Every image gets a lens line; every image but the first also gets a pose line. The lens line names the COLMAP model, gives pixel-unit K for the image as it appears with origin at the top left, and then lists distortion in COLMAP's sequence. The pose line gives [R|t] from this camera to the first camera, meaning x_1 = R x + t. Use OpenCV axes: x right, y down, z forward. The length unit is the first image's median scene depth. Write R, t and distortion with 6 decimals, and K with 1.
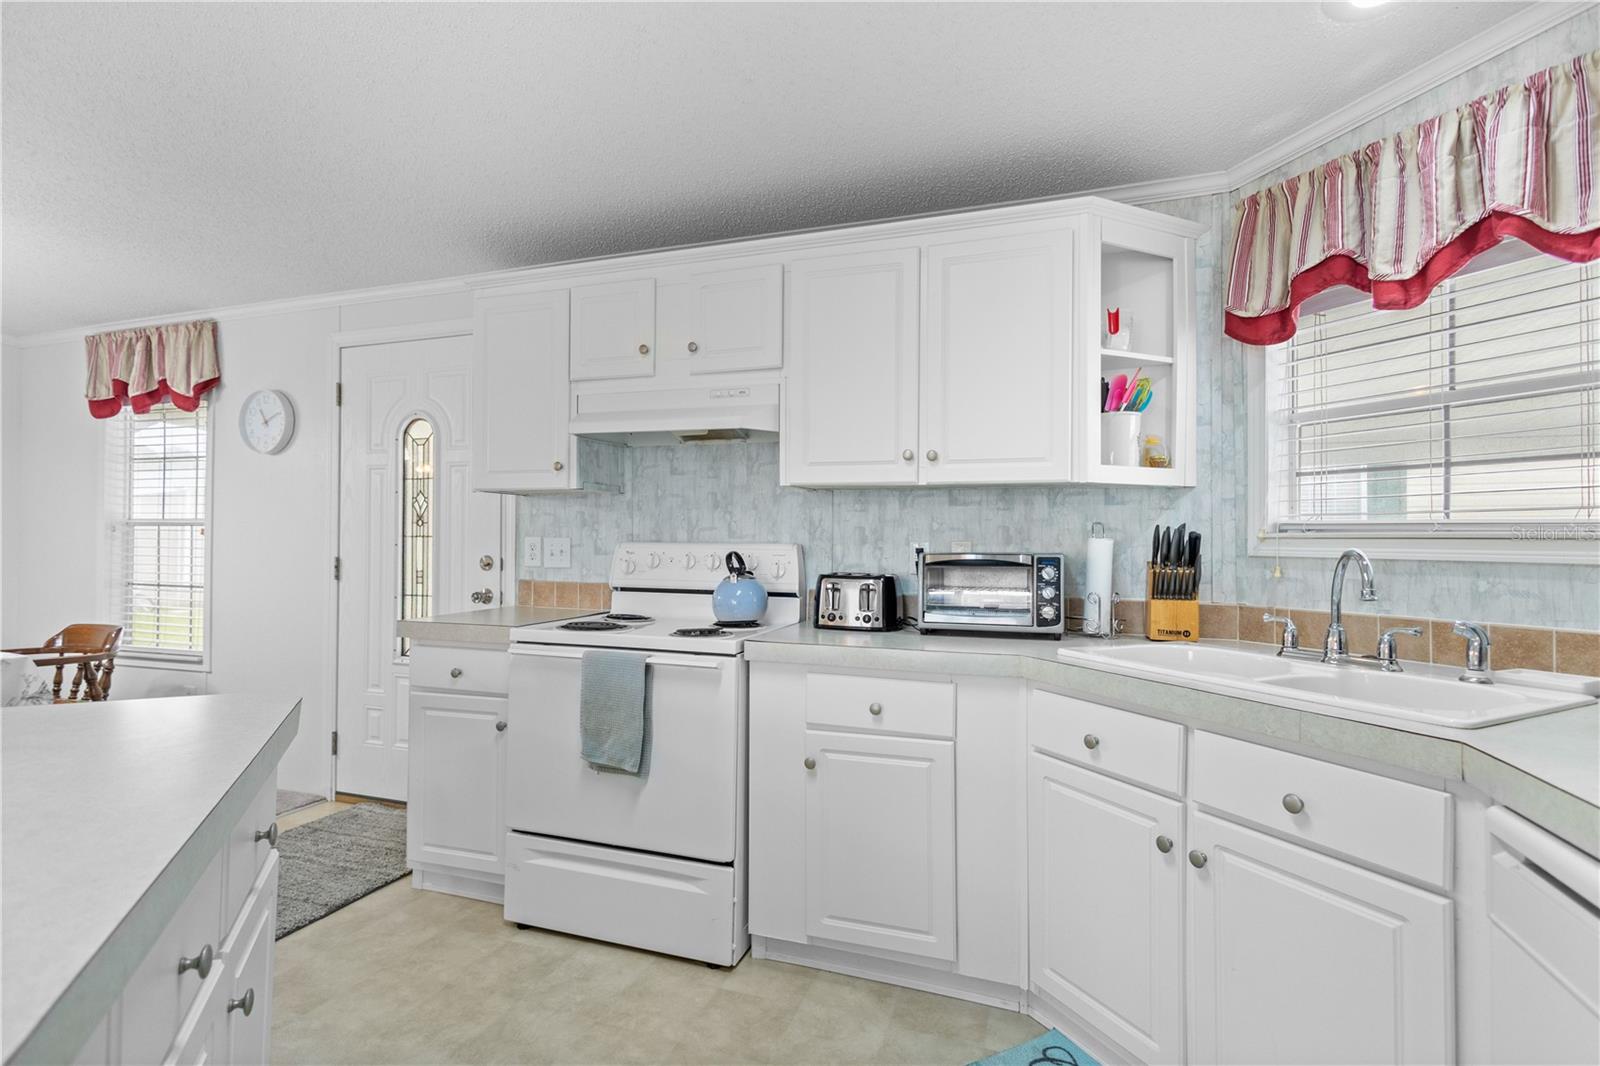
lens RADIAL K [[741.0, 0, 814.9], [0, 741.0, 535.5], [0, 0, 1]] dist [0.007536, -0.002831]
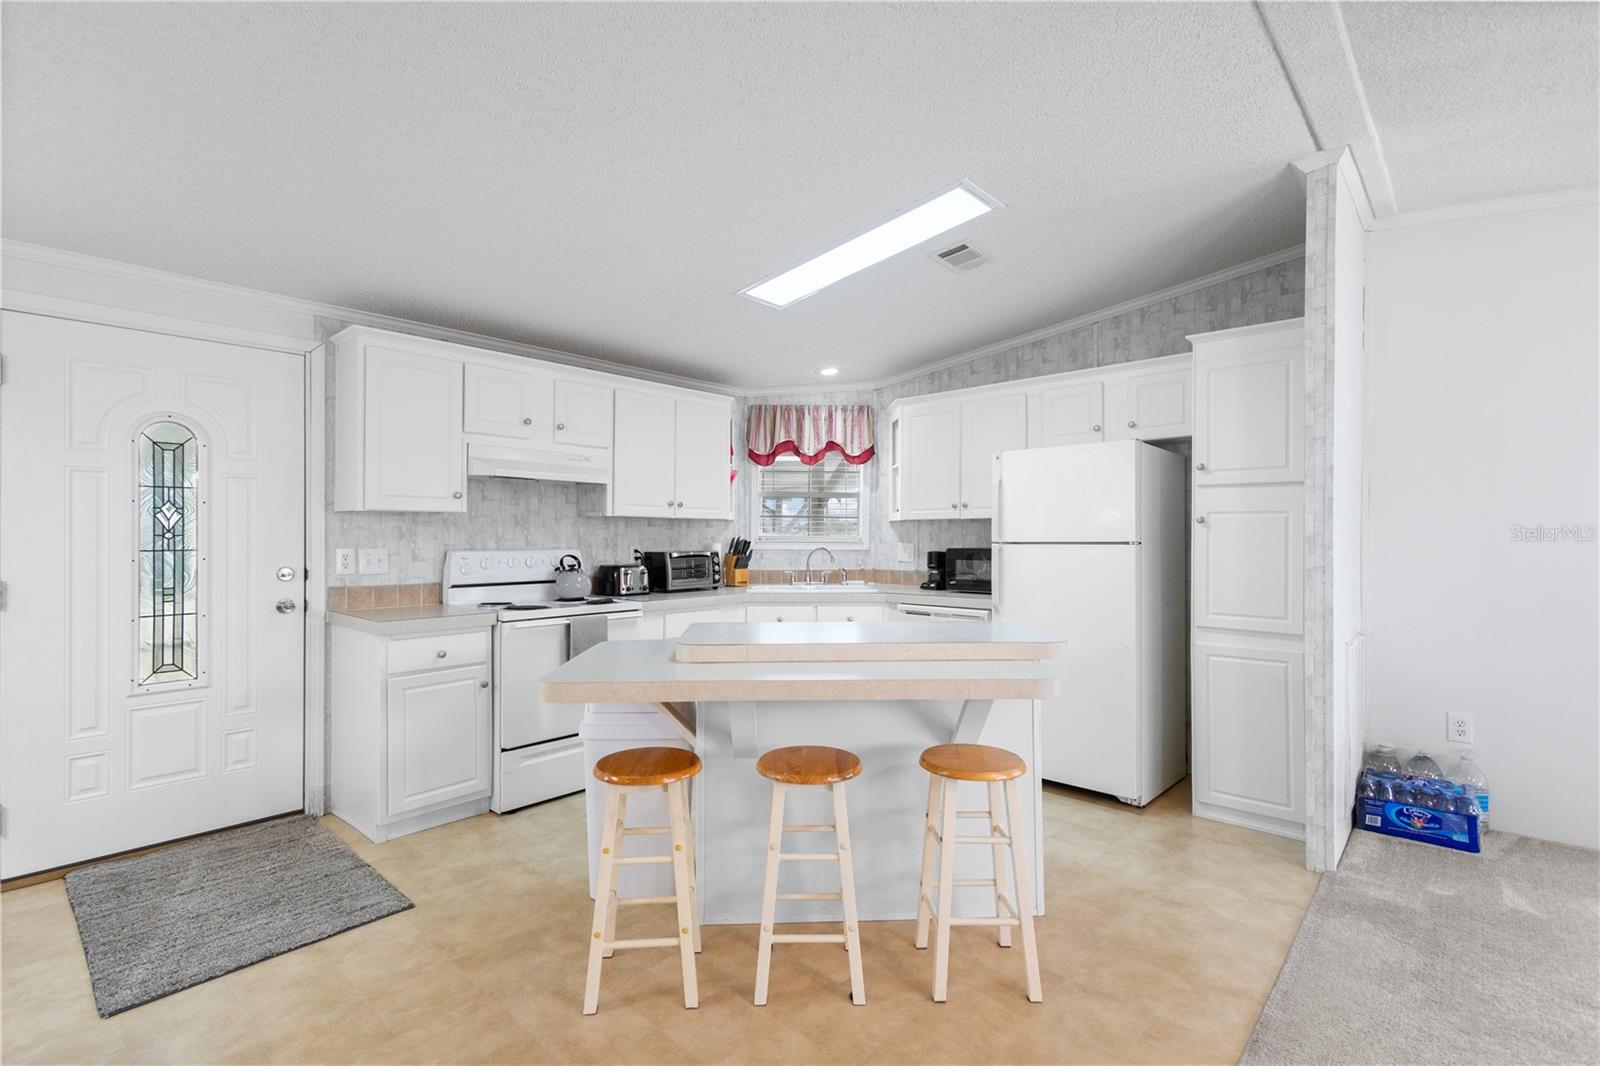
lens RADIAL K [[741.0, 0, 797.9], [0, 741.0, 530.8], [0, 0, 1]] dist [0.007536, -0.002831]
pose [[0.396322, -0.003365, 0.918105, -1.415507], [-0.007413, 0.999949, 0.006865, -0.046173], [-0.918082, -0.009527, 0.396277, -0.095216]]
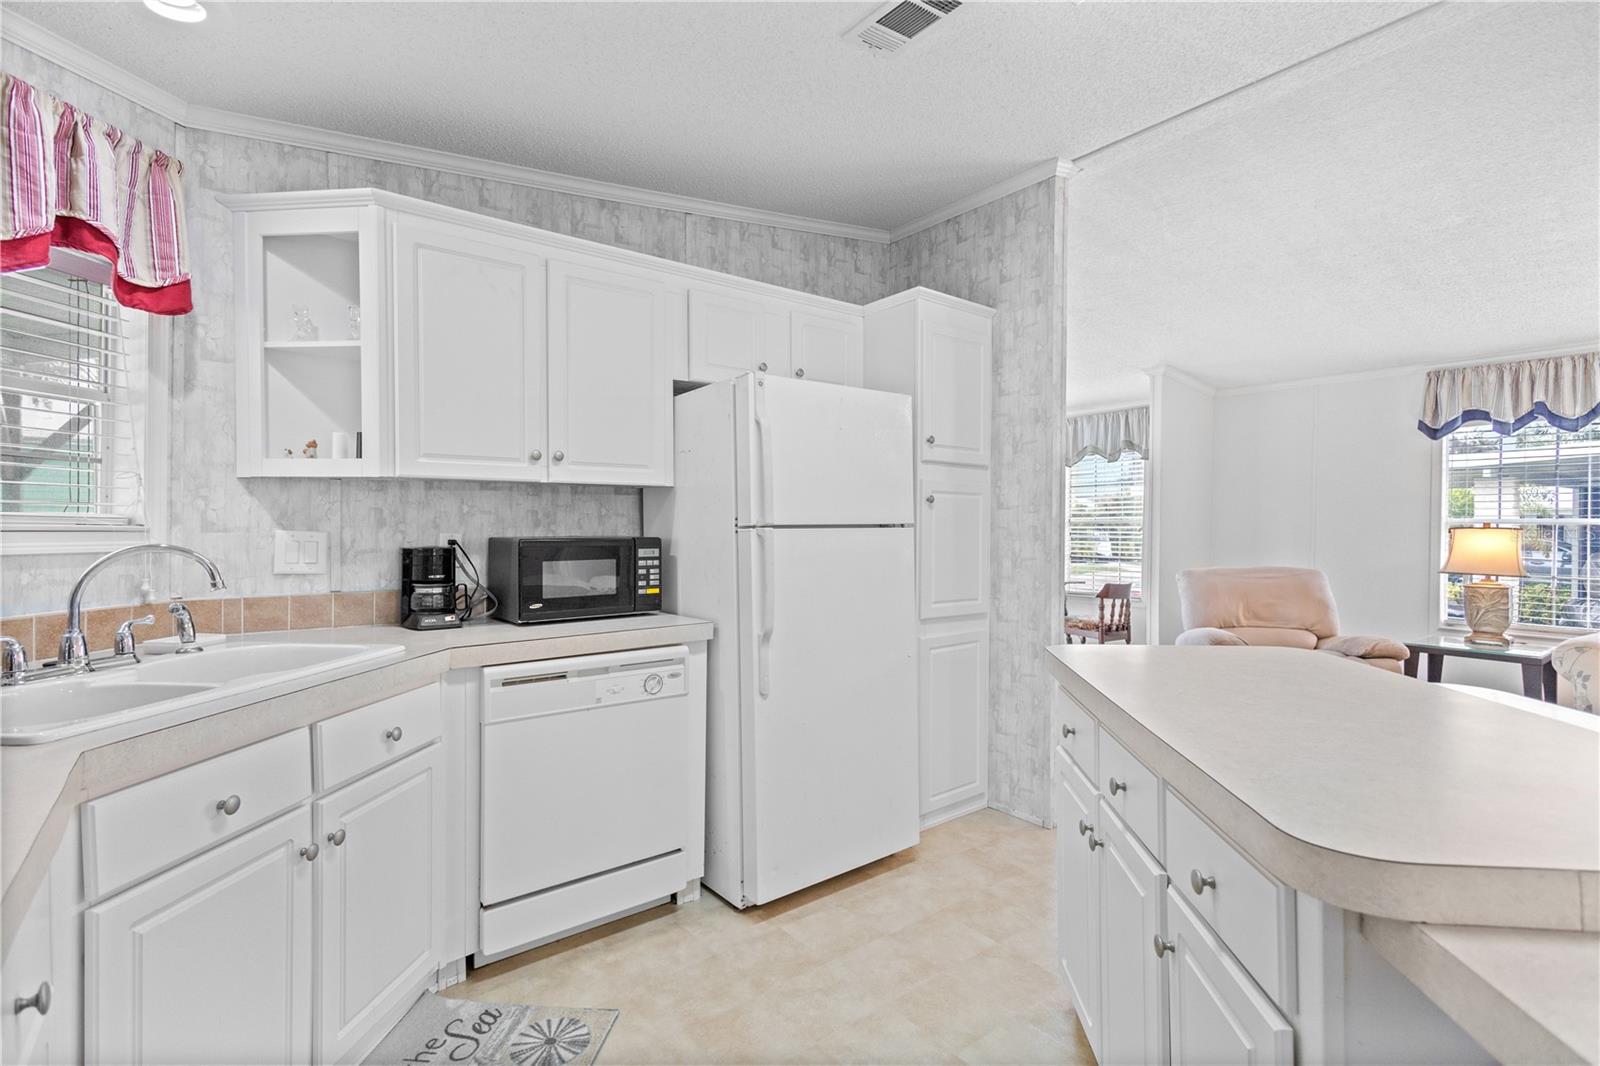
lens RADIAL K [[741.0, 0, 798.7], [0, 741.0, 538.2], [0, 0, 1]] dist [0.007536, -0.002831]
pose [[-0.840938, -0.017200, 0.540858, -0.355774], [-0.014566, 0.999852, 0.009149, -0.007303], [-0.540935, -0.000185, -0.841064, 0.891642]]
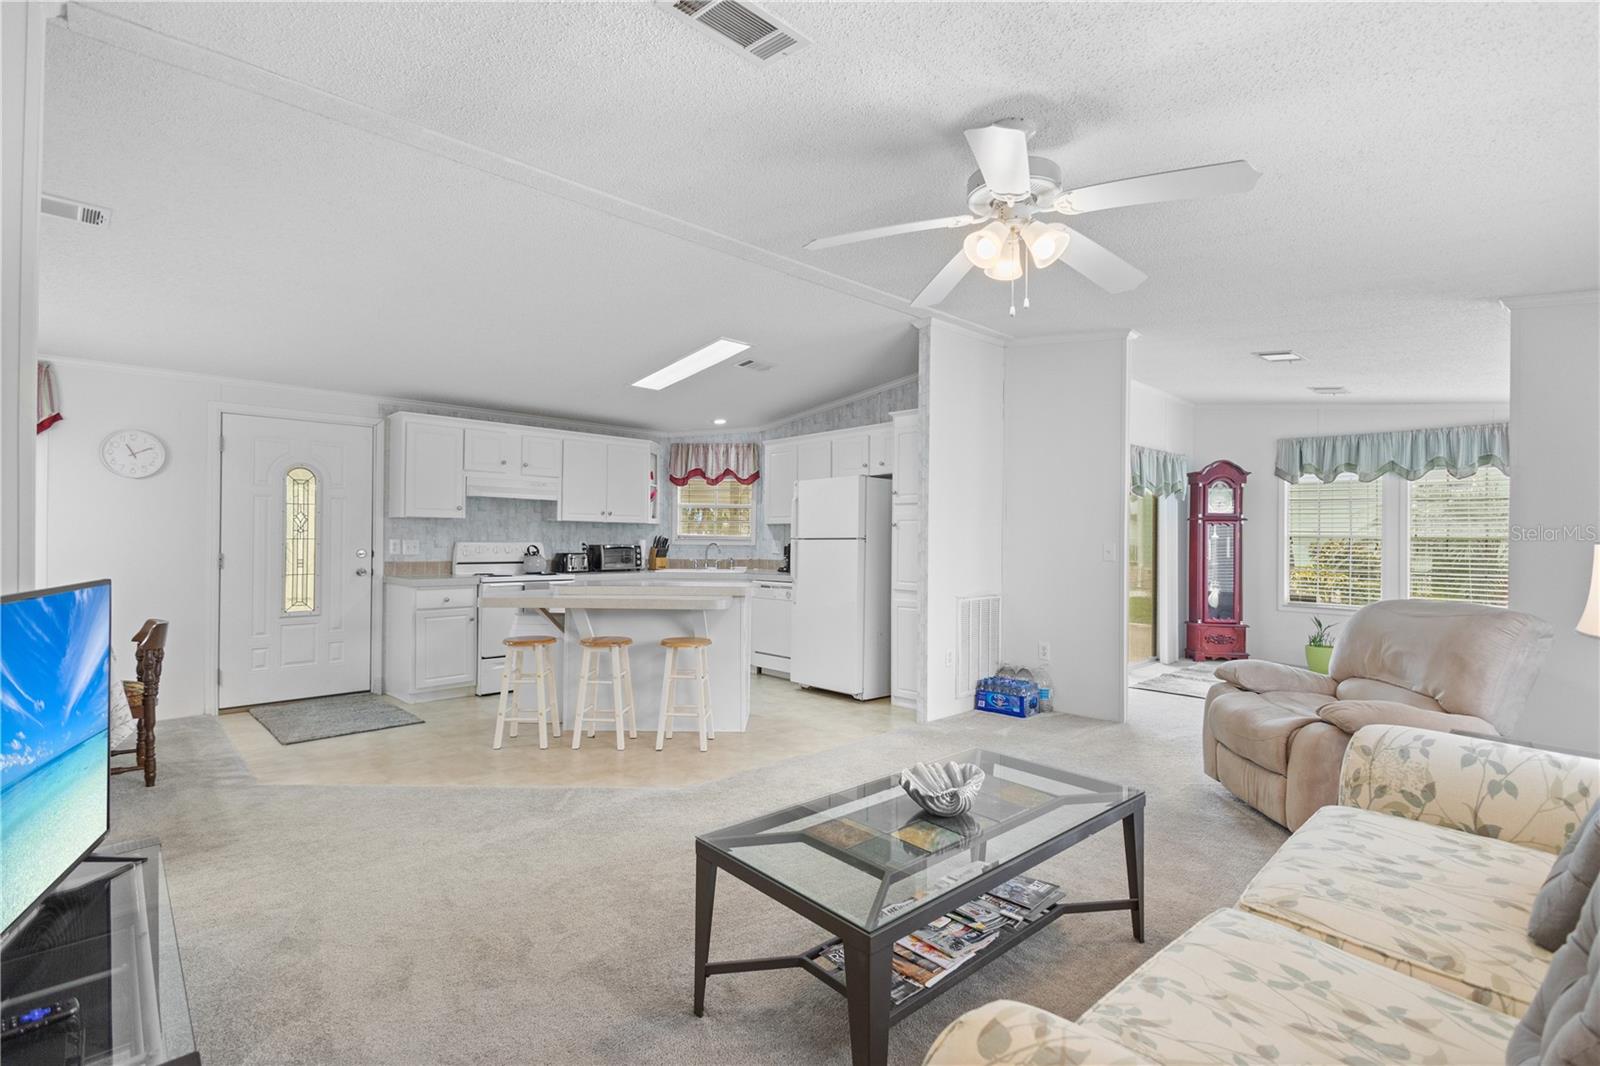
lens RADIAL K [[741.0, 0, 795.7], [0, 741.0, 532.1], [0, 0, 1]] dist [0.007536, -0.002831]
pose [[0.456675, 0.003242, 0.889628, -1.994340], [-0.012014, 0.999925, 0.002523, -0.041558], [-0.889553, -0.011840, 0.456679, -0.980169]]
